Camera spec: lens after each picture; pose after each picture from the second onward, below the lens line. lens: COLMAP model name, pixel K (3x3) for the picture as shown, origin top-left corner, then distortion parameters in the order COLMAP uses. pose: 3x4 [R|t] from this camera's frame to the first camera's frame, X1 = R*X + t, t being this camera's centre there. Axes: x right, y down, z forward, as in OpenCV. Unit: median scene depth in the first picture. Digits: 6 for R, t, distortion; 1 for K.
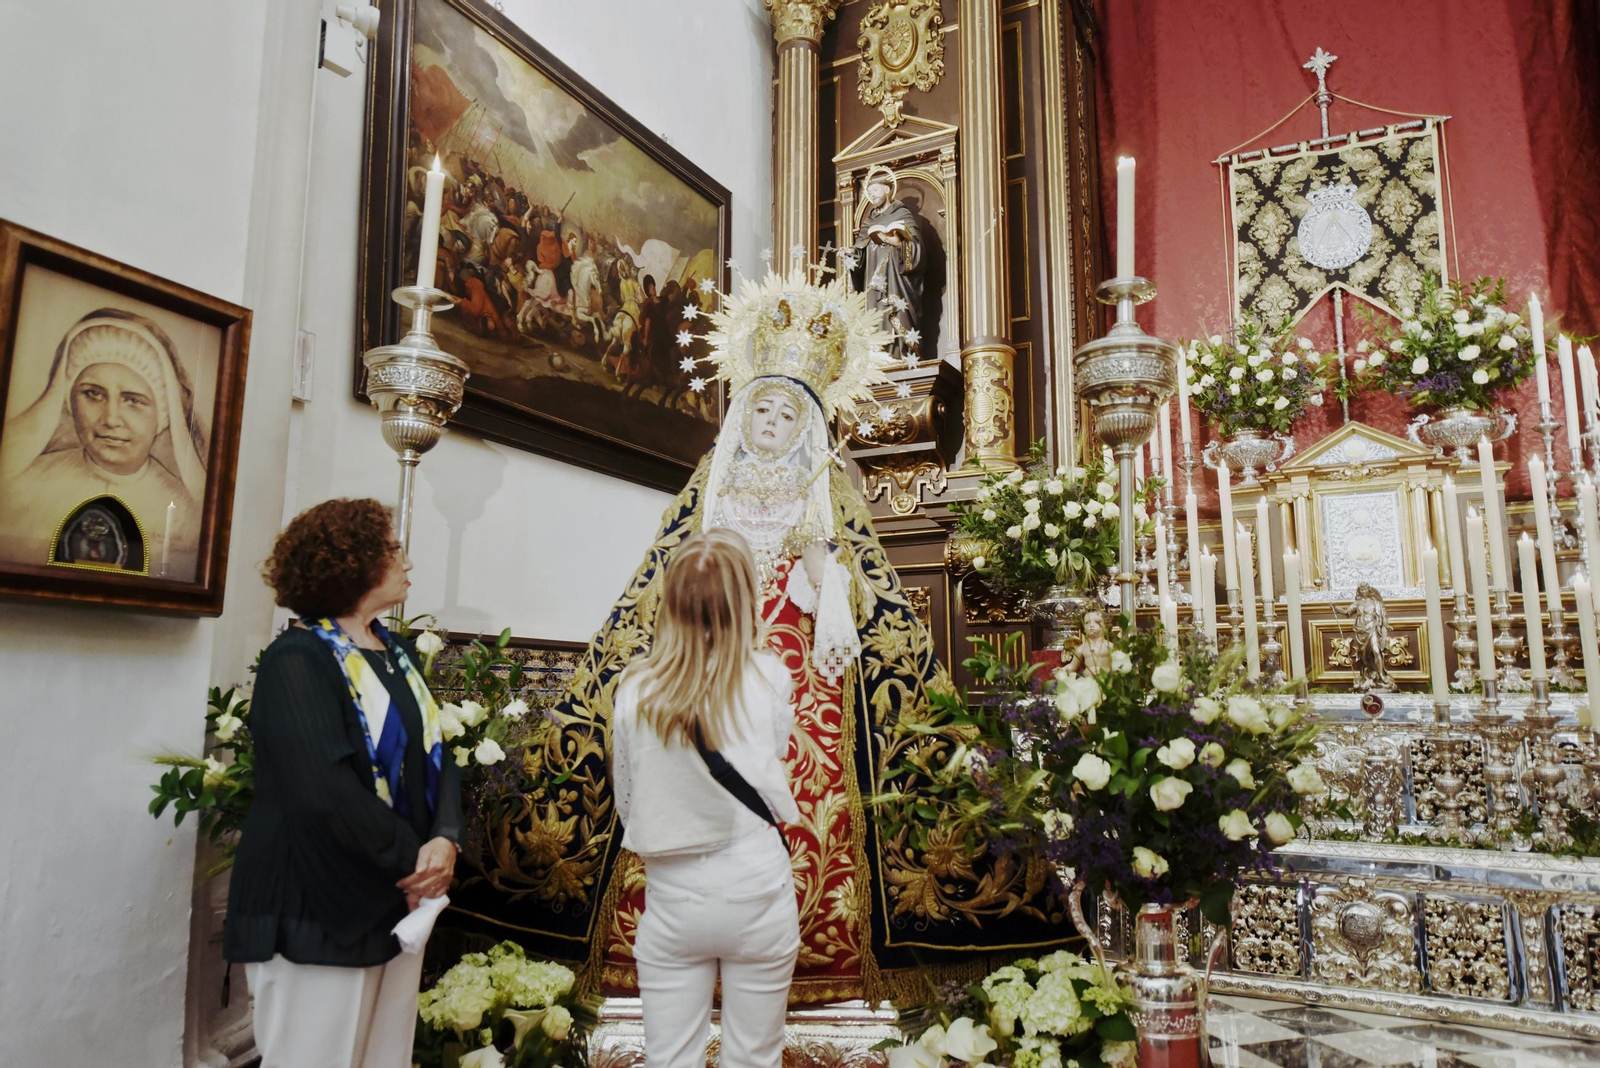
lens RADIAL K [[1050.7, 0, 791.0], [0, 1050.7, 543.9], [0, 0, 1]] dist [0.002043, -0.001769]
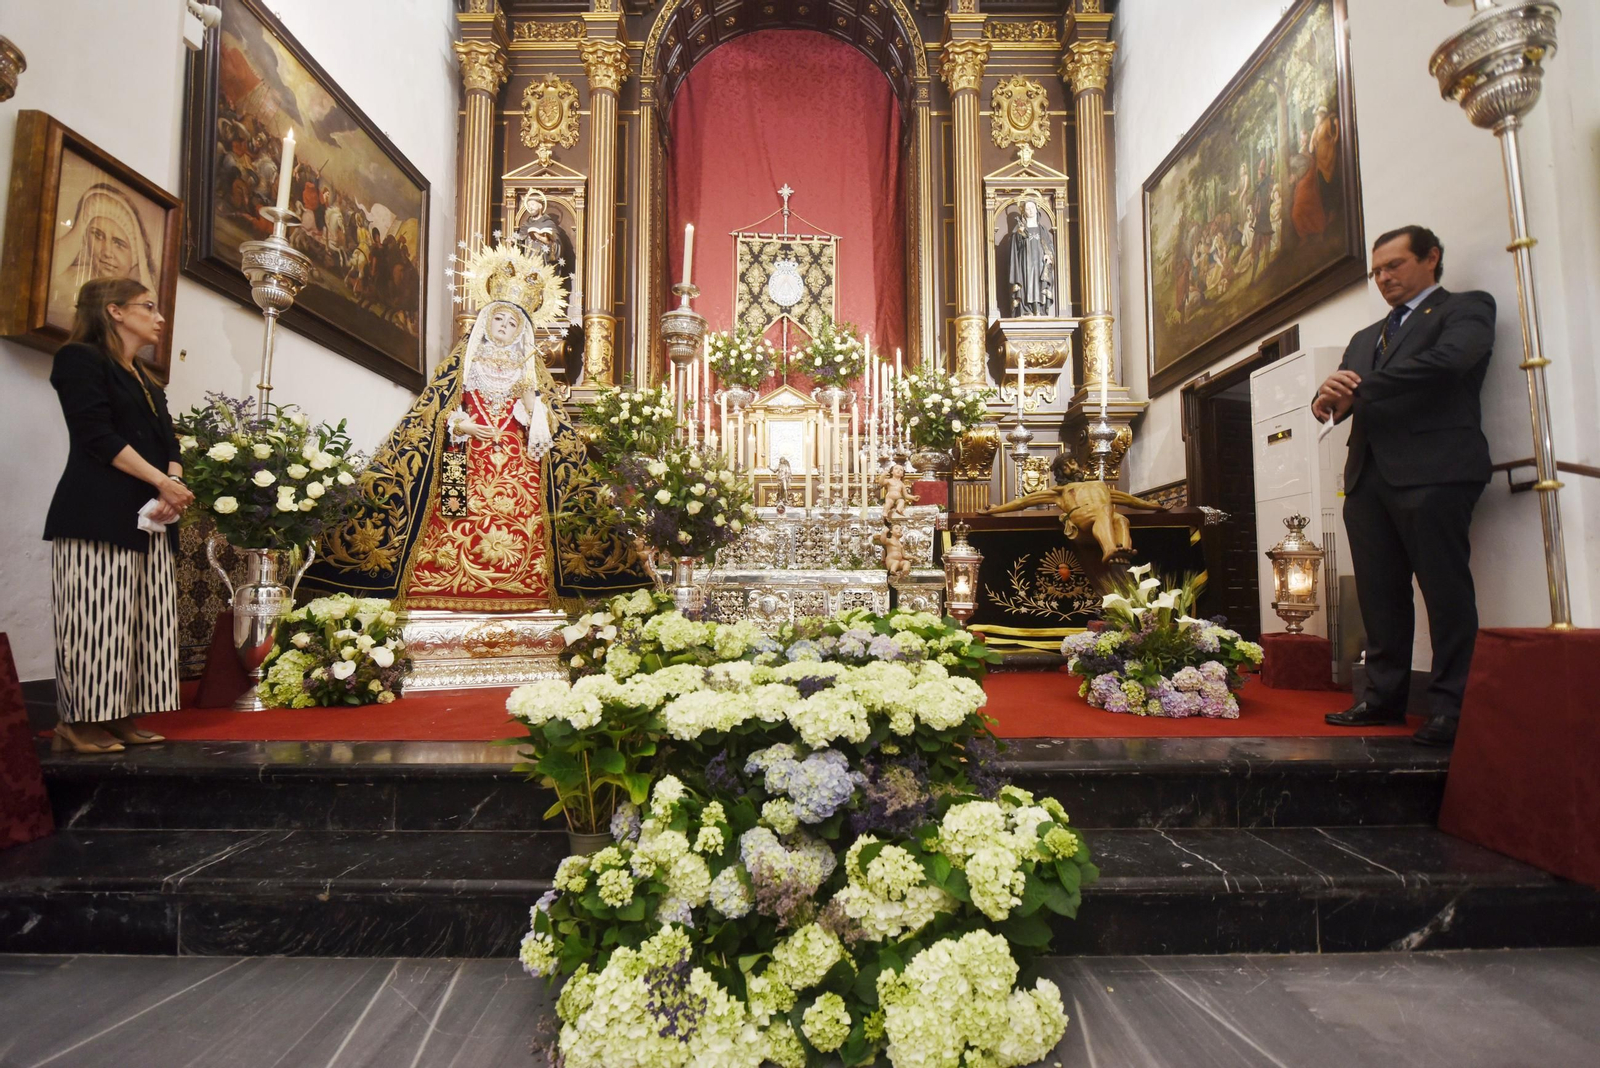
lens RADIAL K [[735.0, 0, 791.9], [0, 735.0, 545.4], [0, 0, 1]] dist [-0.007388, -0.004571]
pose [[0.882185, 0.025987, 0.470186, -0.103785], [-0.068318, 0.994975, 0.073190, 0.087521], [-0.465922, -0.096689, 0.879527, -0.265123]]
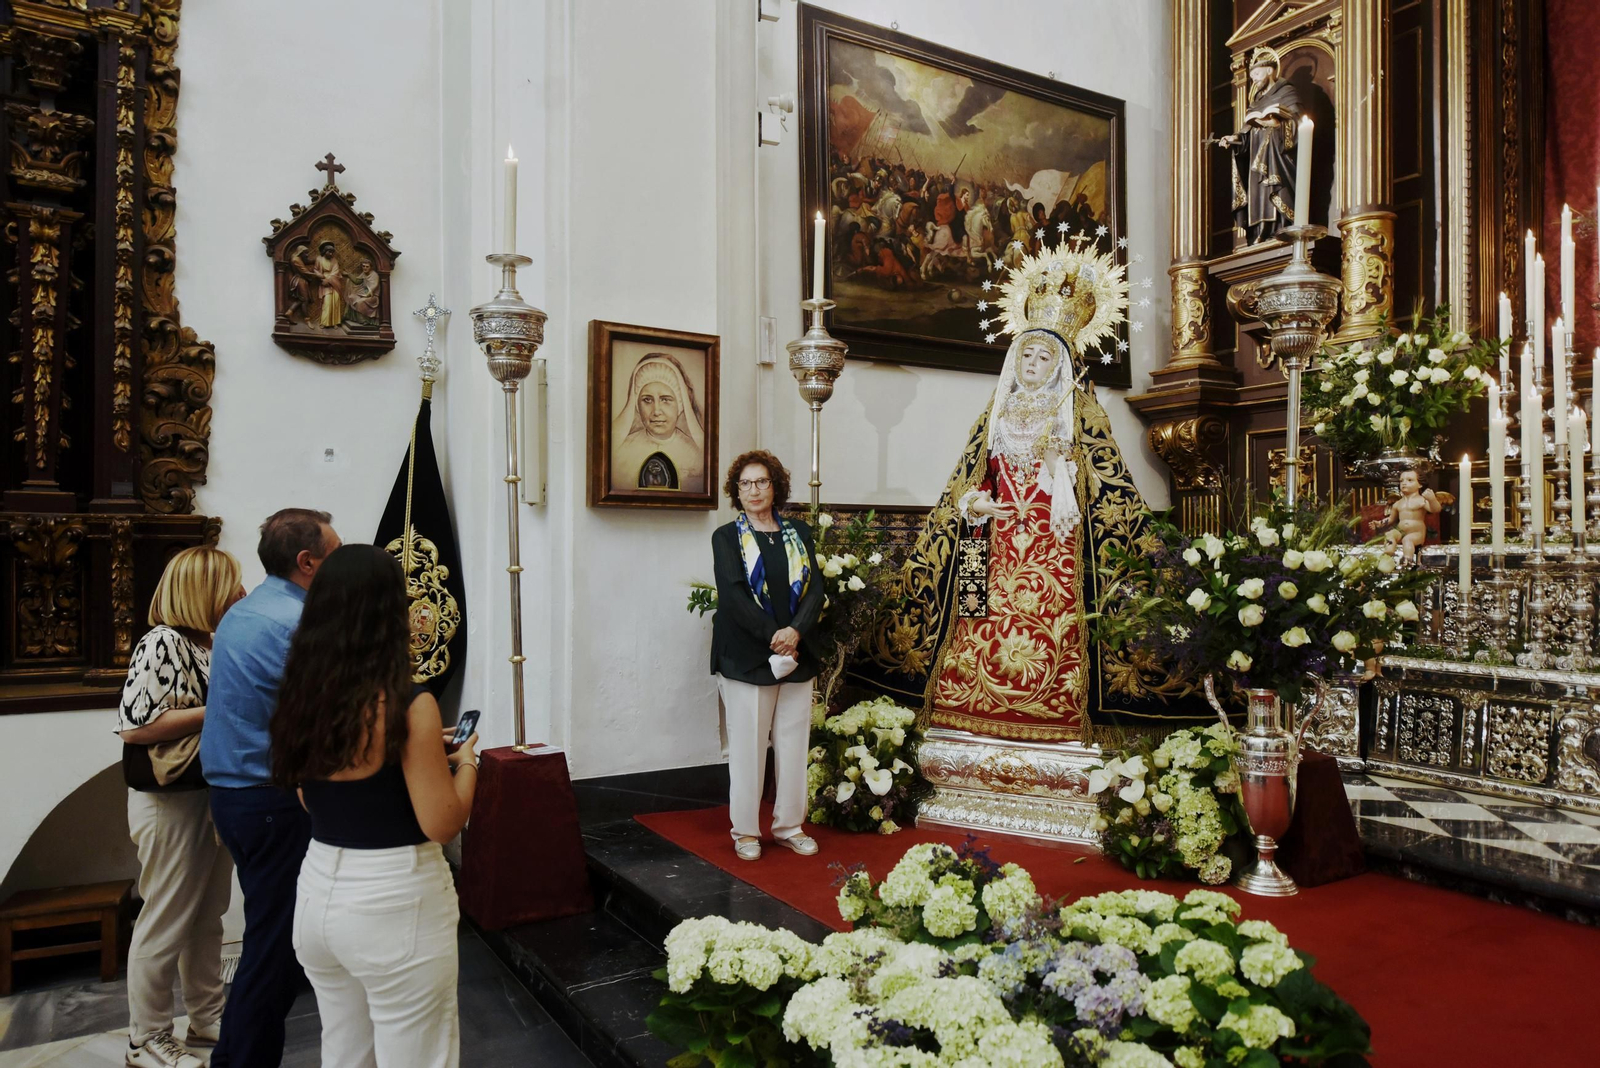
lens RADIAL K [[1050.7, 0, 791.0], [0, 1050.7, 543.9], [0, 0, 1]] dist [0.002043, -0.001769]
pose [[0.866321, -0.007978, -0.499425, 0.252213], [0.080627, 0.988993, 0.124061, -0.046297], [0.492938, -0.147744, 0.857429, -0.271668]]
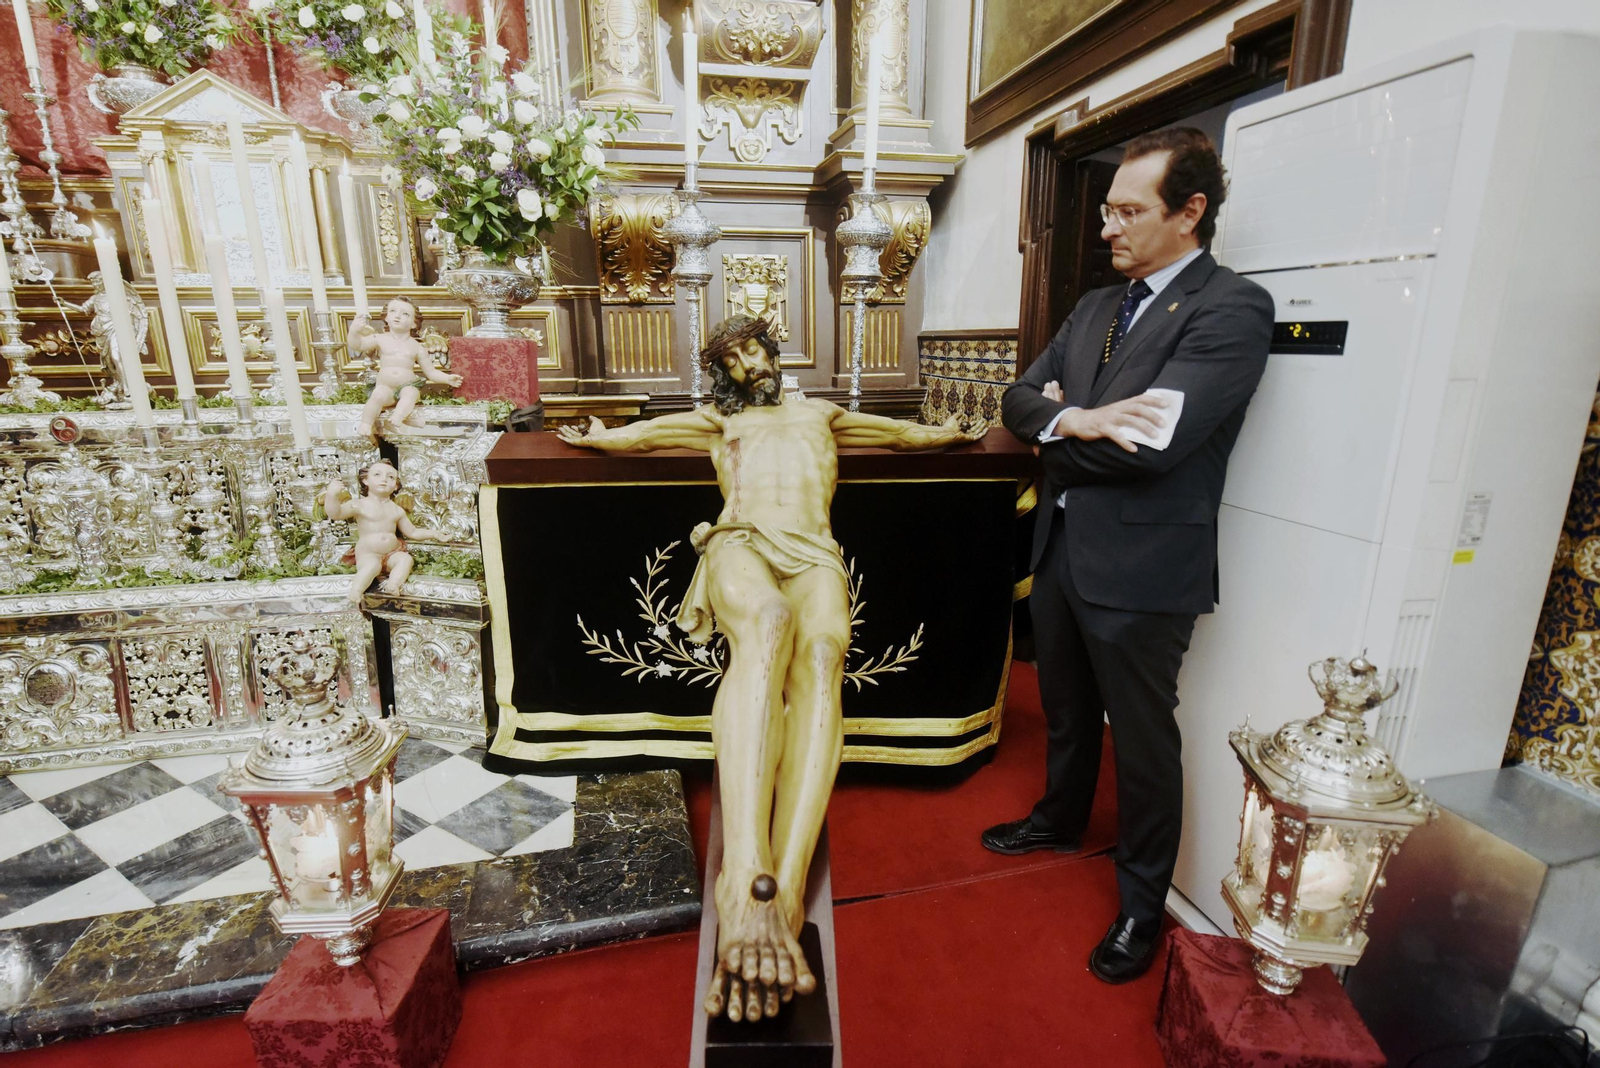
lens RADIAL K [[769.6, 0, 795.2], [0, 769.6, 543.0], [0, 0, 1]] dist [-0.010329, -0.000670]
pose [[0.742854, -0.180421, 0.644683, 0.443845], [-0.092223, 0.926238, 0.365484, -0.030552], [-0.663071, -0.330956, 0.671420, 0.134356]]
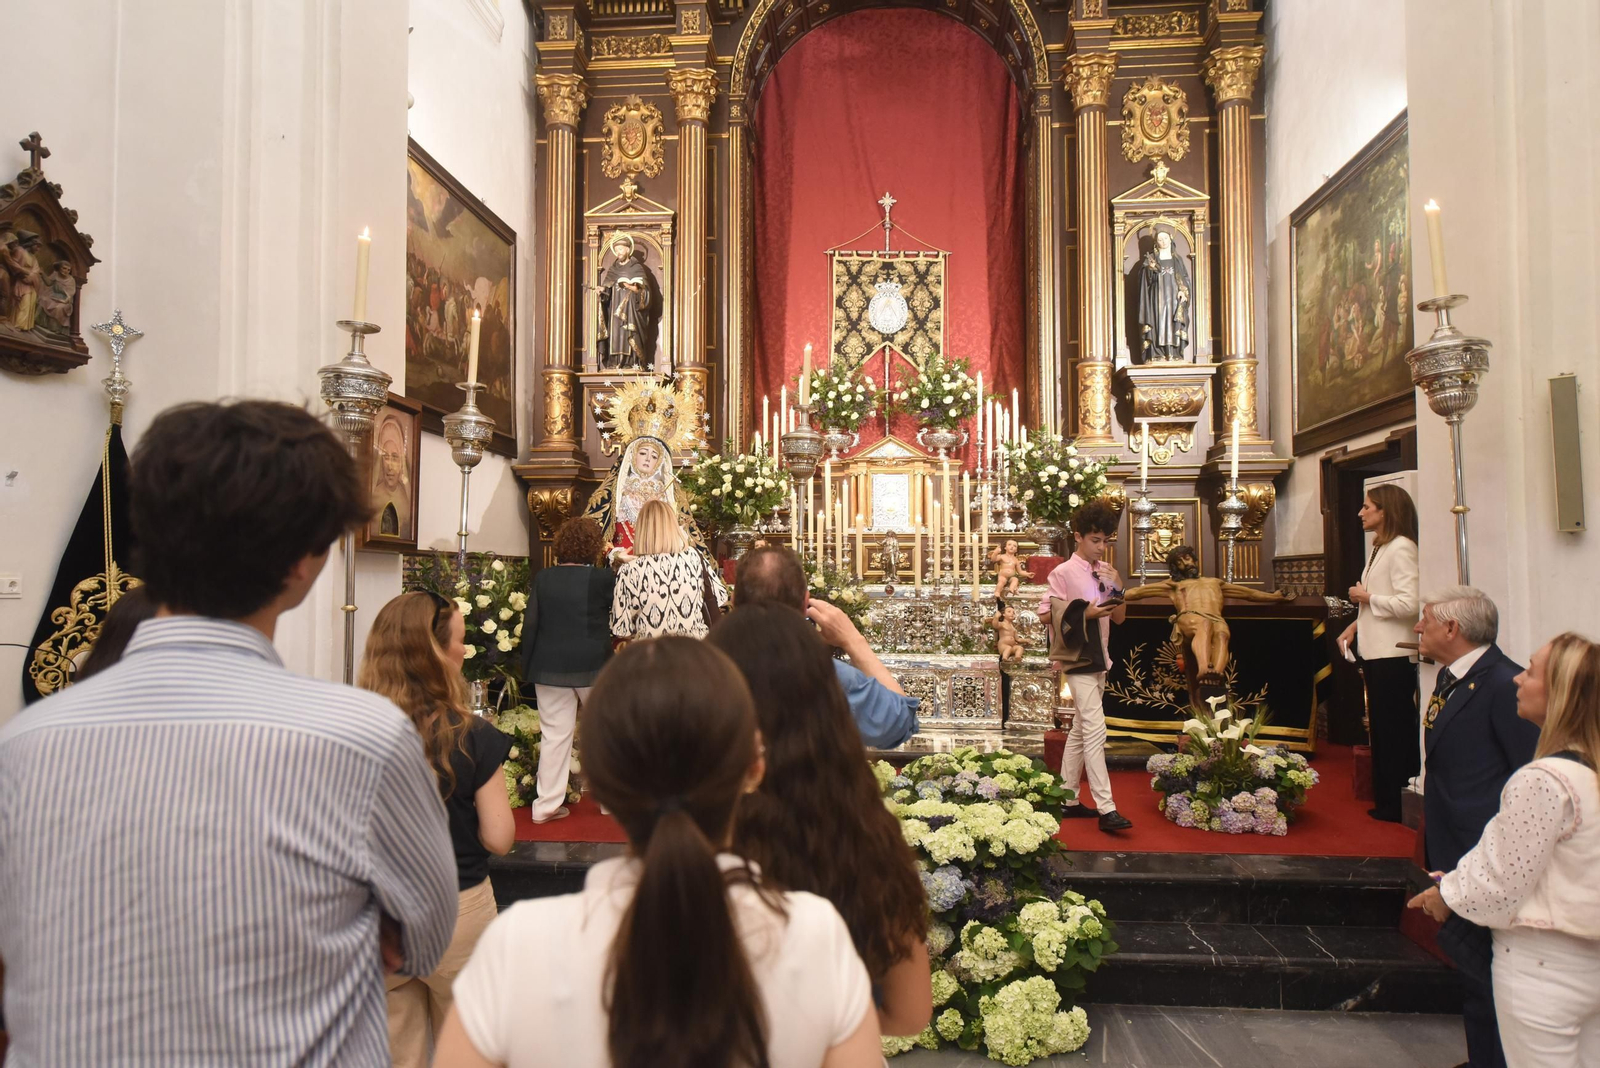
lens RADIAL K [[1029.1, 0, 791.6], [0, 1029.1, 542.4], [0, 0, 1]] dist [0.003885, -0.001558]
pose [[0.917944, 0.013188, 0.396491, -0.344391], [-0.058189, 0.993113, 0.101685, -0.107999], [-0.392420, -0.116413, 0.912390, -0.612373]]
